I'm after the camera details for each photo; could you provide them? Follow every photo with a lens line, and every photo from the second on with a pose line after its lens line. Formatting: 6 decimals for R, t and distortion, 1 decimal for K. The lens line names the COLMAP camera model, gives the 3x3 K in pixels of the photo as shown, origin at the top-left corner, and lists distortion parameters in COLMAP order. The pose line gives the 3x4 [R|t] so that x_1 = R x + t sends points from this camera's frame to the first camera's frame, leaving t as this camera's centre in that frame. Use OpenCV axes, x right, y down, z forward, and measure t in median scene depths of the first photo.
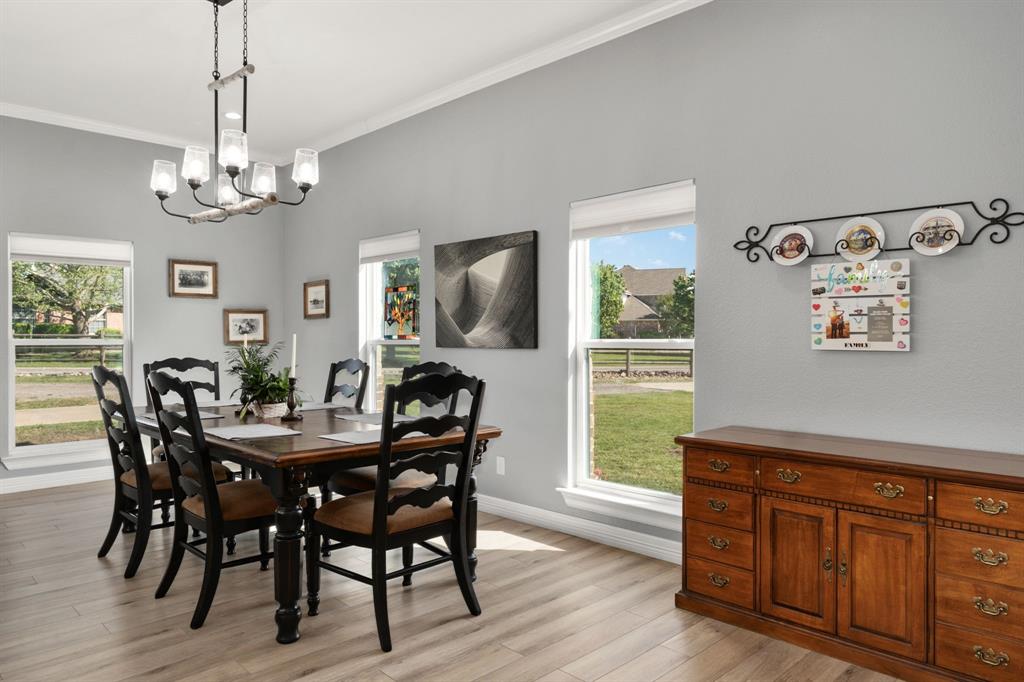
lens RADIAL K [[672.0, 0, 510.8], [0, 672.0, 342.0], [0, 0, 1]] dist [-0.003892, -0.000307]
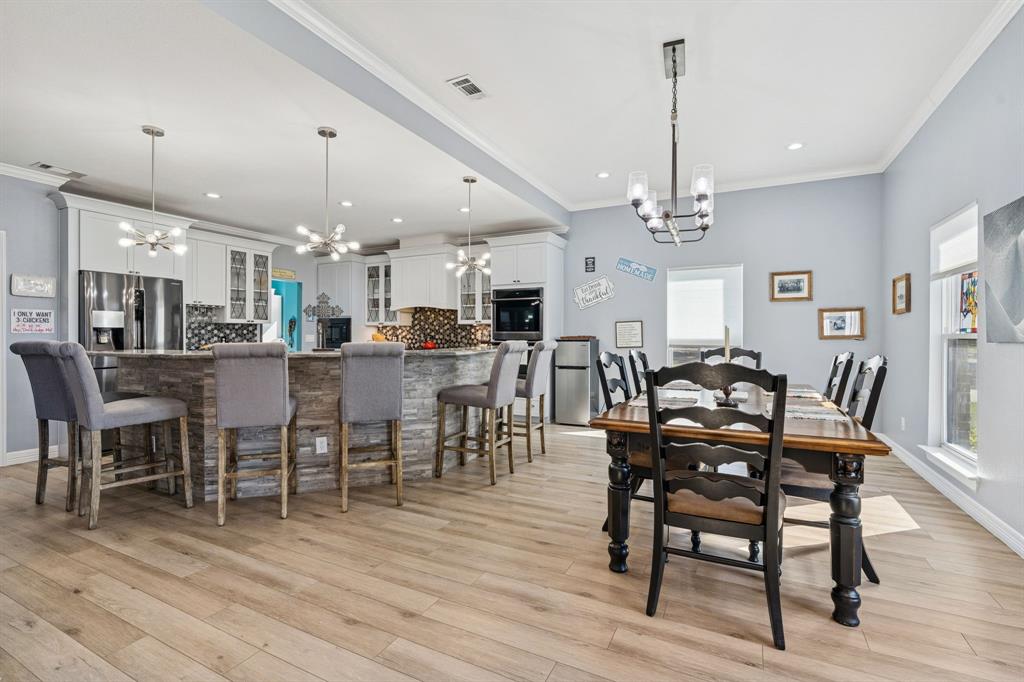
lens RADIAL K [[467.6, 0, 508.9], [0, 467.6, 336.3], [0, 0, 1]] dist [0.005128, 0.000640]
pose [[0.297549, 0.002491, -0.954703, 0.208074], [-0.008482, 0.999964, -0.000035, 0.004225], [0.954669, 0.008108, 0.297559, 0.240358]]
